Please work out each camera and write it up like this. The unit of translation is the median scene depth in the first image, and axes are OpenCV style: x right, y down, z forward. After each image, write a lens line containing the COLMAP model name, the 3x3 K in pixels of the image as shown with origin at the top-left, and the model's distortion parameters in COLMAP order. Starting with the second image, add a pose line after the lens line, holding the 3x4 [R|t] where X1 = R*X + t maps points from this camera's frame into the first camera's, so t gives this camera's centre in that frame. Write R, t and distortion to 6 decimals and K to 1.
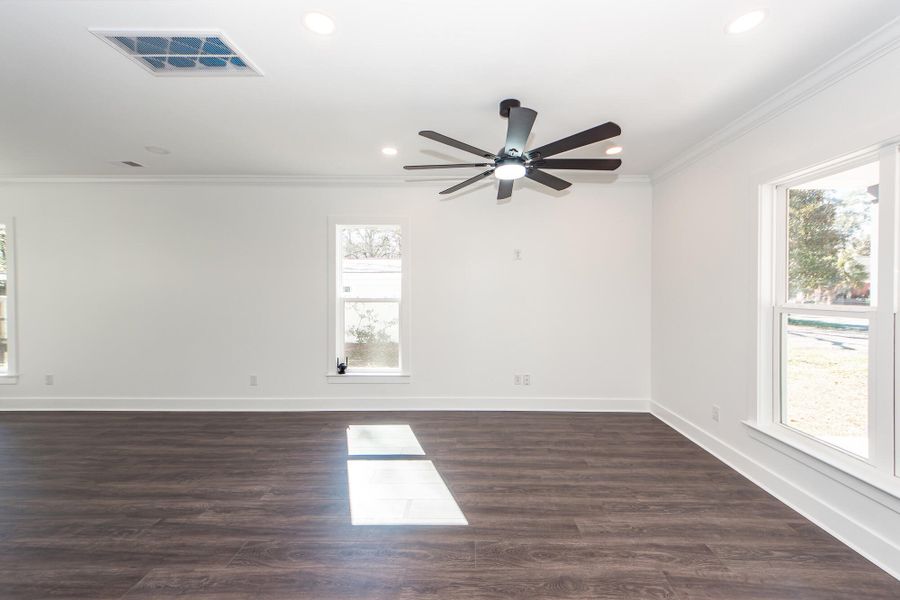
lens RADIAL K [[325.0, 0, 451.6], [0, 325.0, 287.6], [0, 0, 1]] dist [0.001320, -0.000023]
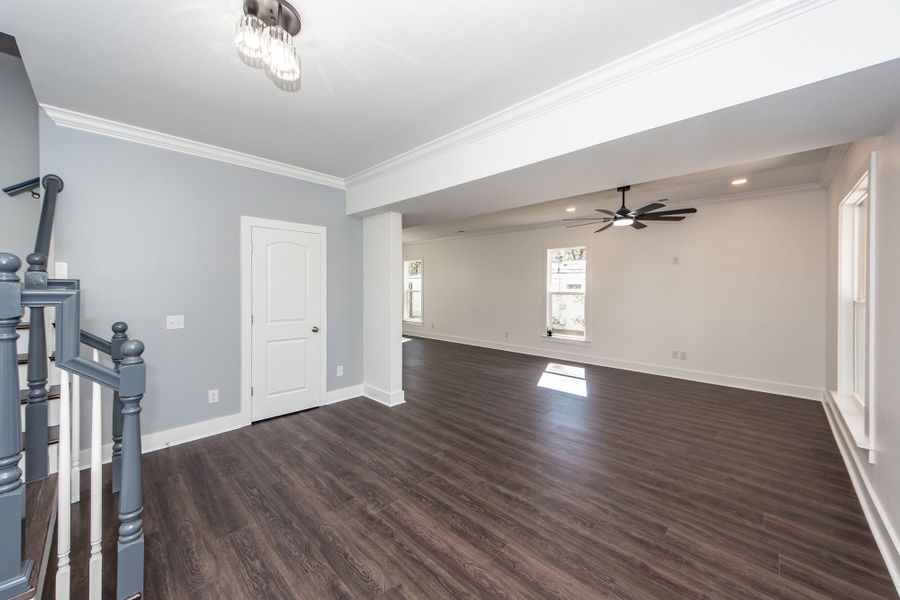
lens RADIAL K [[325.0, 0, 451.6], [0, 325.0, 287.6], [0, 0, 1]] dist [0.001320, -0.000023]
pose [[0.730843, -0.001740, -0.682544, 0.460066], [0.003504, 0.999993, 0.001202, 0.004469], [0.682537, -0.003270, 0.730844, -0.615878]]
